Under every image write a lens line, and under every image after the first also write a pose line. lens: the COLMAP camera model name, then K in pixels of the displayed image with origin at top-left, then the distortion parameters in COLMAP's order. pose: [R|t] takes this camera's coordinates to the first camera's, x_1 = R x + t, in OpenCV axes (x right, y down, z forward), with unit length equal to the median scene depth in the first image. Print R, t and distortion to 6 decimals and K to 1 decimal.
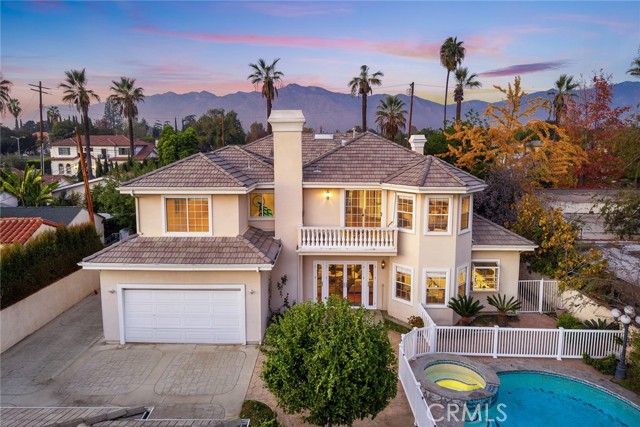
lens RADIAL K [[427.1, 0, 320.2], [0, 427.1, 186.0], [0, 0, 1]] dist [0.003903, -0.000848]
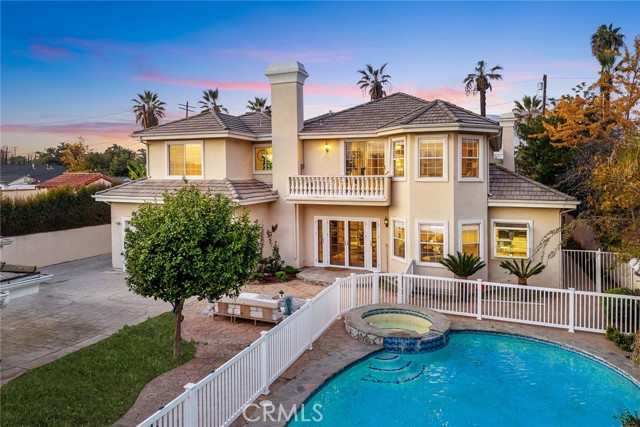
lens RADIAL K [[426.3, 0, 316.7], [0, 426.3, 176.3], [0, 0, 1]] dist [-0.004622, -0.001187]
pose [[0.933085, -0.014825, -0.359350, 0.343681], [-0.014380, 0.996813, -0.078464, 0.163827], [0.359368, 0.078381, 0.929898, 0.095528]]
